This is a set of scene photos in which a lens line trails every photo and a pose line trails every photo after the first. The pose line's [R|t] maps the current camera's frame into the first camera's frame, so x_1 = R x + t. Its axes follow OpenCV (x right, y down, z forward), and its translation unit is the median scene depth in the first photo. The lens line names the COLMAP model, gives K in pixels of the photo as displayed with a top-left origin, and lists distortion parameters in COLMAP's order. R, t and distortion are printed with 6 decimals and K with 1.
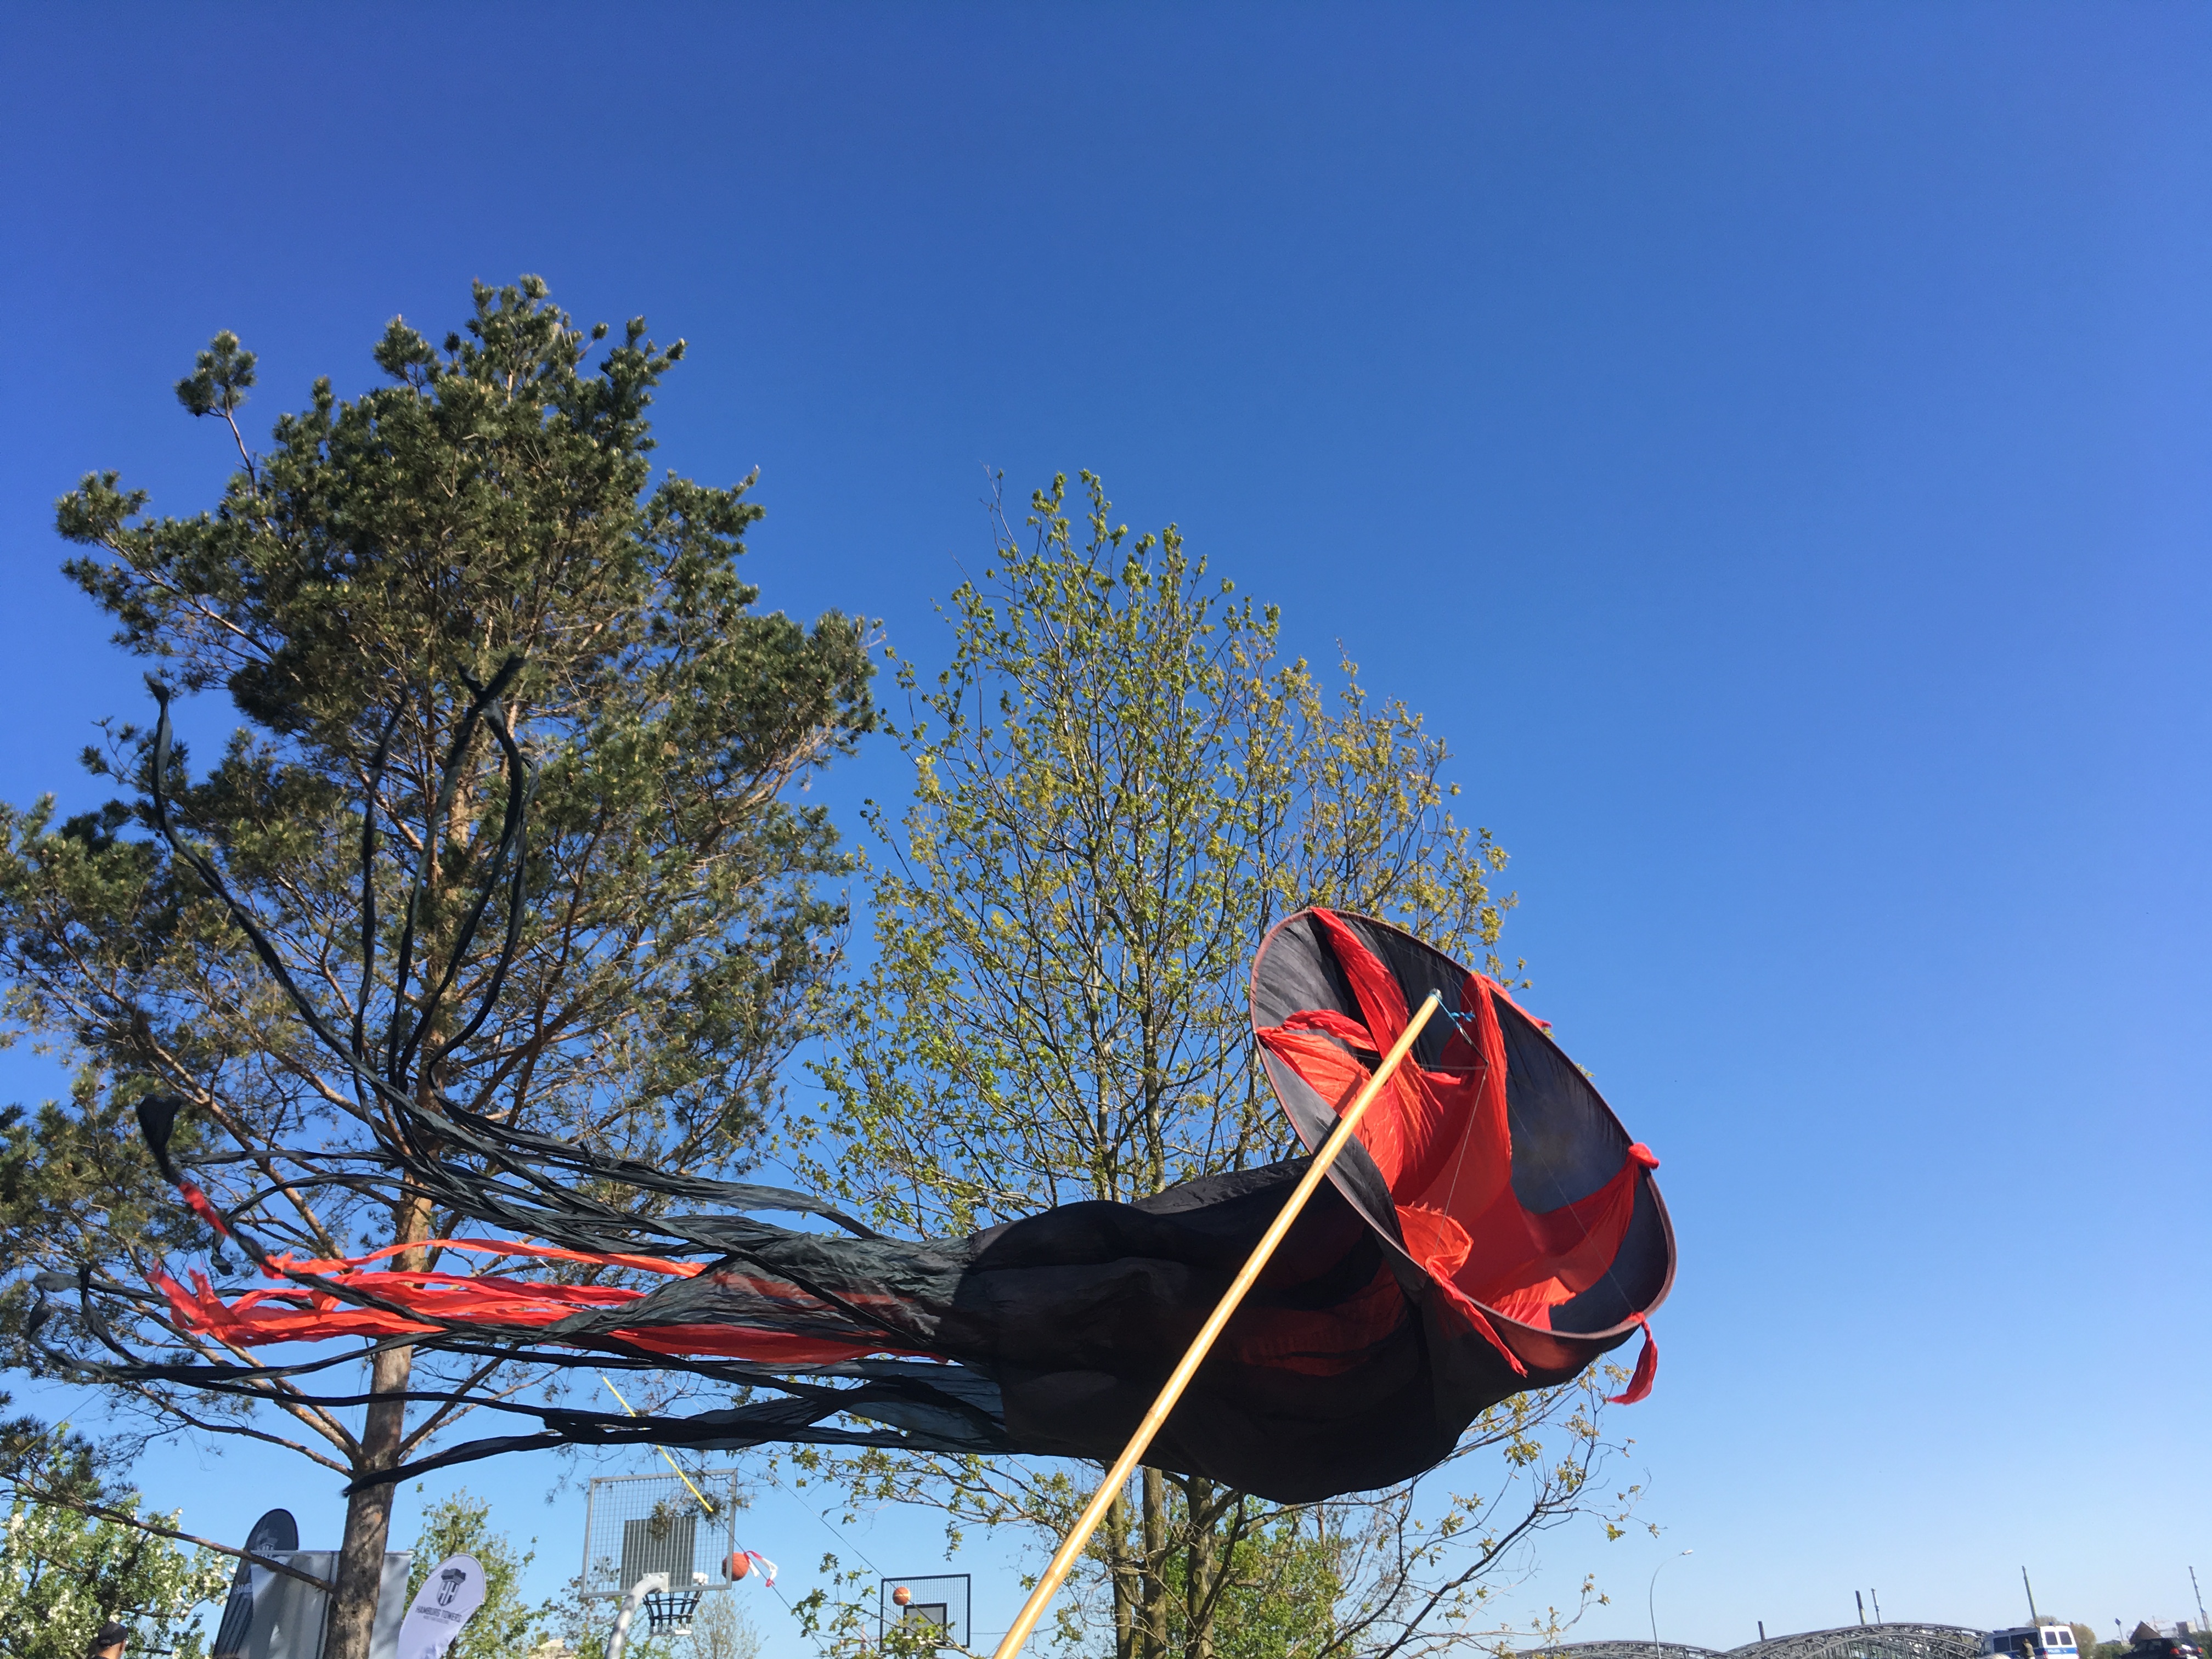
lens RADIAL K [[1835.0, 0, 1107.0], [0, 1835.0, 836.6], [0, 0, 1]] dist [0.053675, -0.074297]
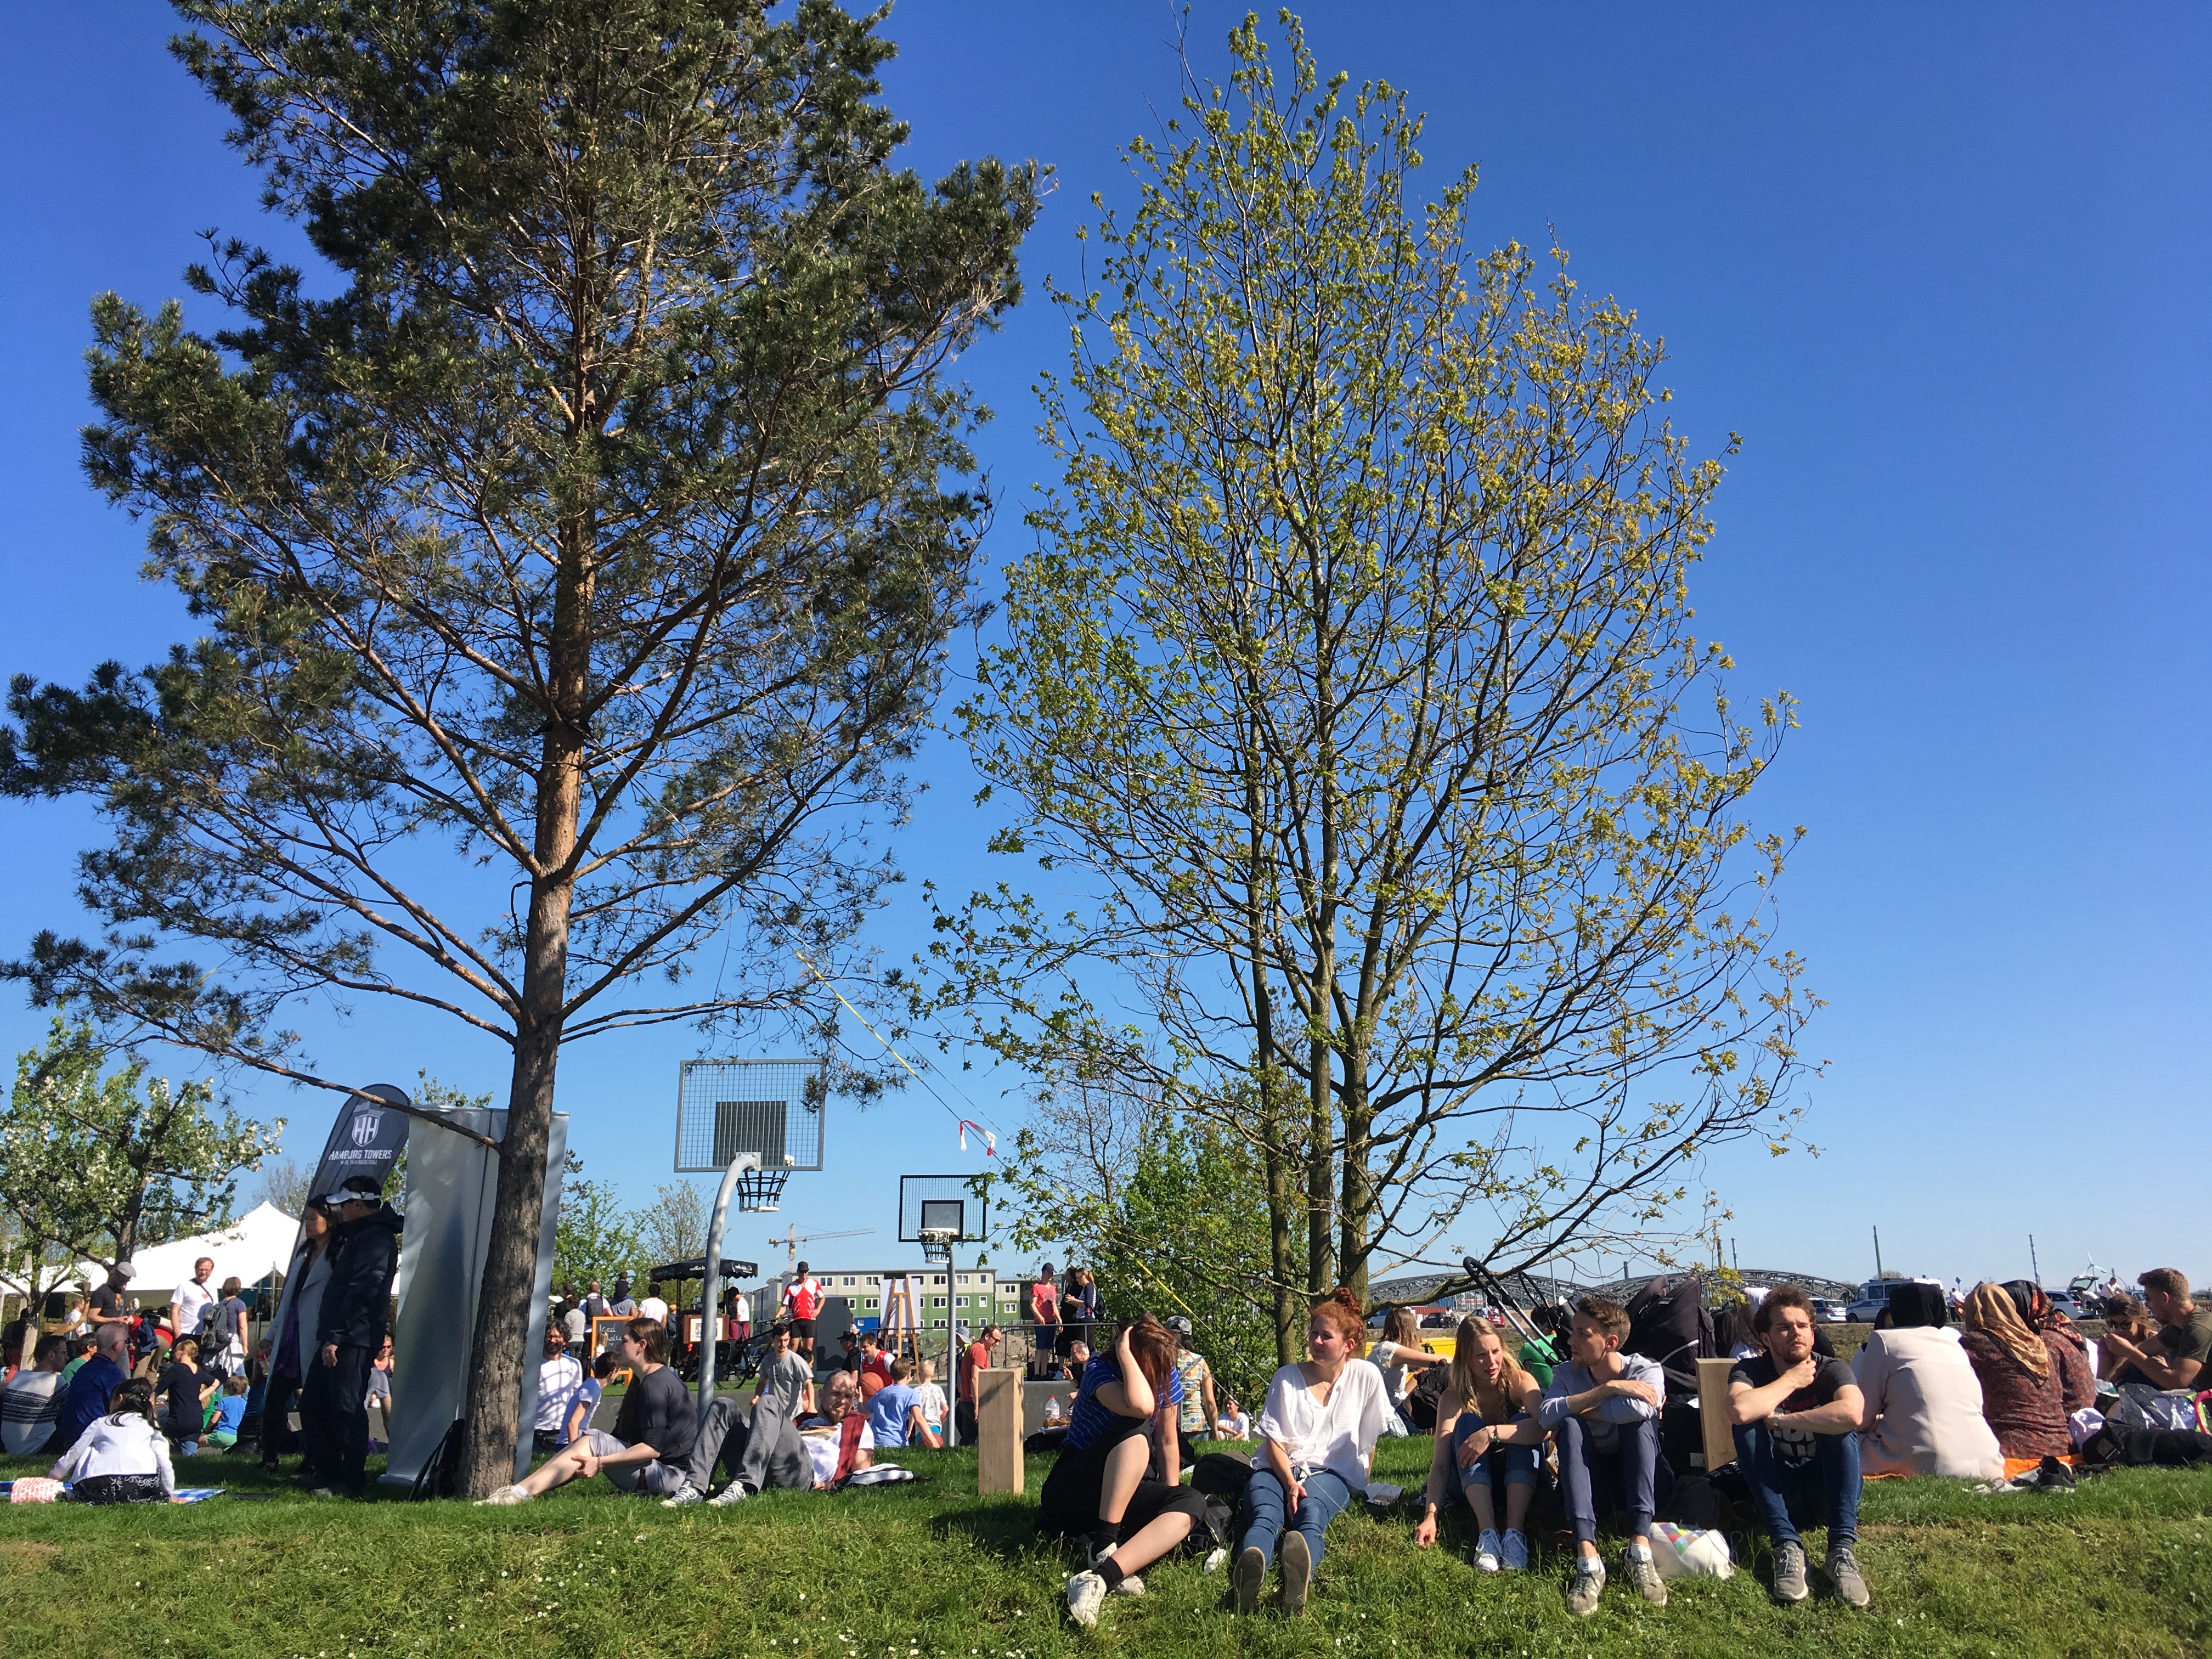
lens RADIAL K [[1835.0, 0, 1107.0], [0, 1835.0, 836.6], [0, 0, 1]] dist [0.053675, -0.074297]
pose [[0.998248, 0.050913, 0.030136, -0.095554], [-0.055664, 0.980814, 0.186832, 0.029379], [-0.020046, -0.188182, 0.981930, 0.035454]]
